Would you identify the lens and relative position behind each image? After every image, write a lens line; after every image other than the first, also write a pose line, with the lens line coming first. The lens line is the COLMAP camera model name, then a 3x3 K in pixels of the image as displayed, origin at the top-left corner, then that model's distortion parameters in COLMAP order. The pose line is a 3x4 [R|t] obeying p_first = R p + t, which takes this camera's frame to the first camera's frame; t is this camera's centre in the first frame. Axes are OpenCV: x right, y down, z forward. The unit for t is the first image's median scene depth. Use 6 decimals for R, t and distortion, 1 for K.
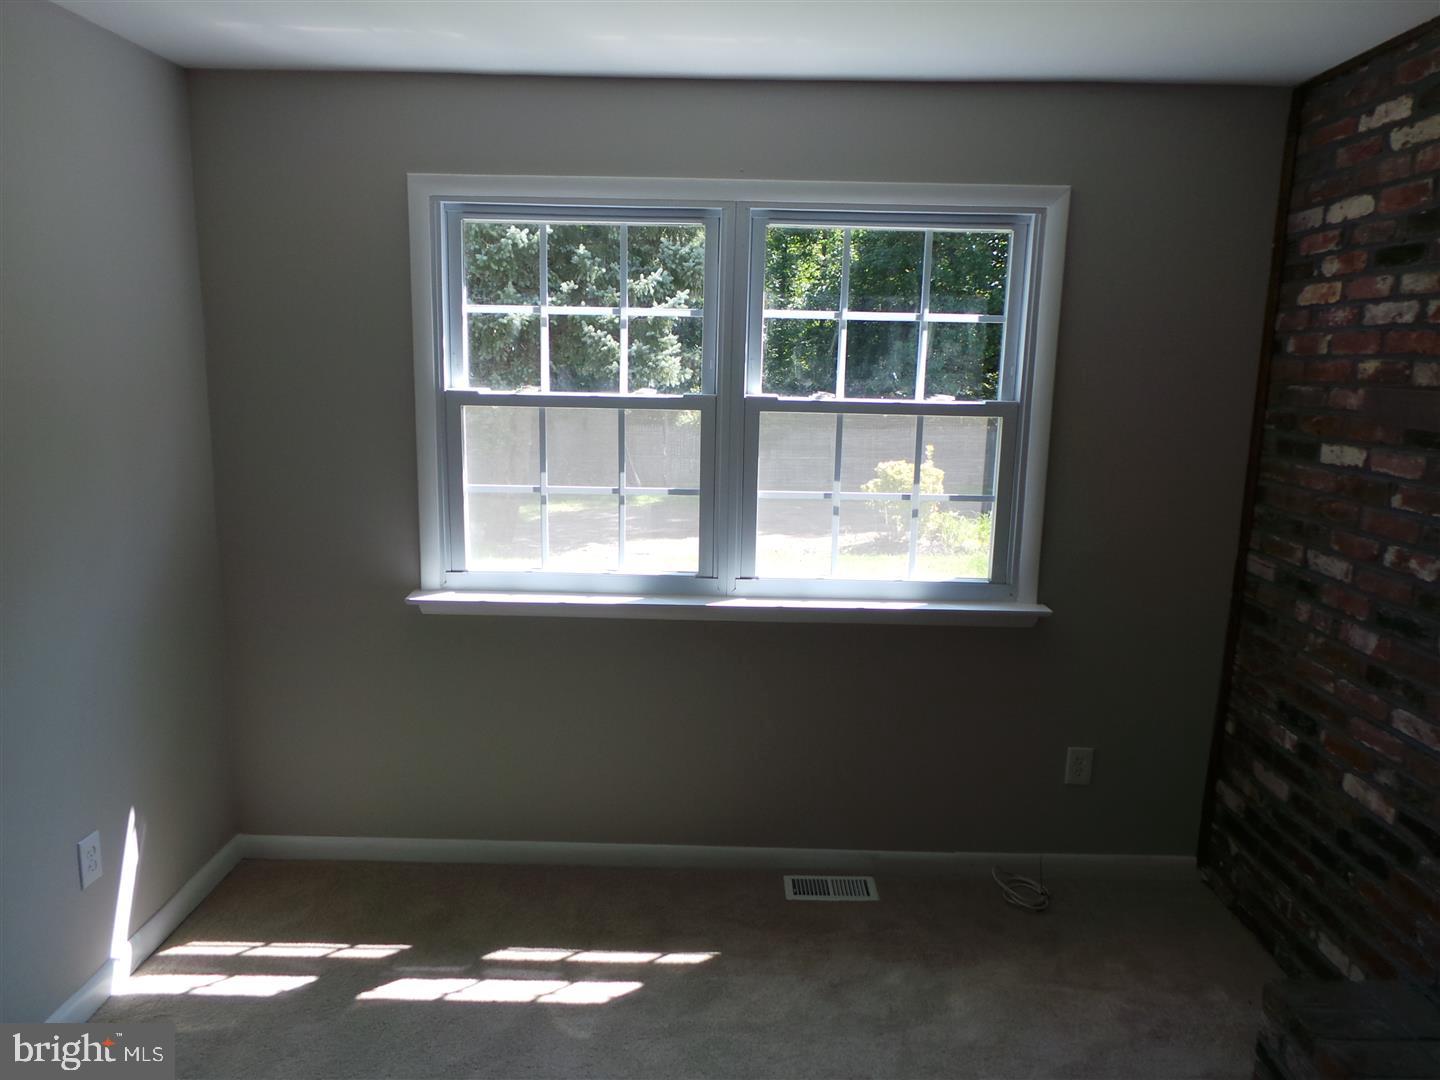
lens RADIAL K [[1003.2, 0, 723.7], [0, 1003.2, 545.5], [0, 0, 1]] dist [0.001508, -0.001217]
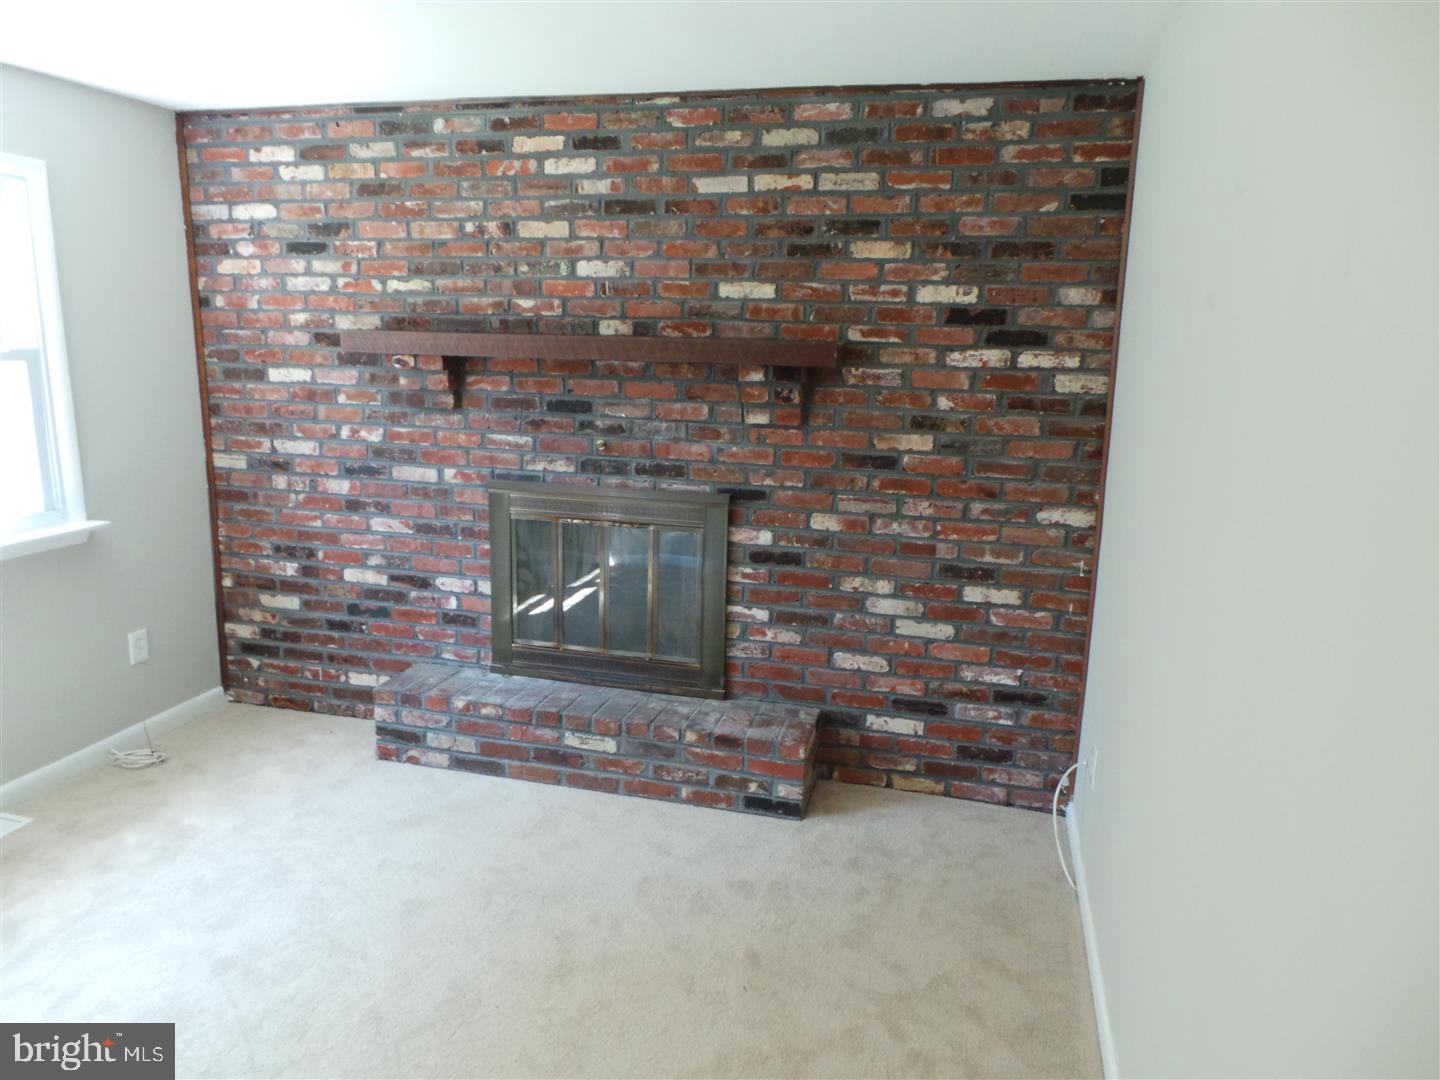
lens RADIAL K [[1003.2, 0, 723.7], [0, 1003.2, 545.5], [0, 0, 1]] dist [0.001508, -0.001217]
pose [[0.249910, -0.218421, 0.943312, -0.714950], [0.164252, 0.969668, 0.181009, -0.004818], [-0.954236, 0.109705, 0.278206, -0.039468]]
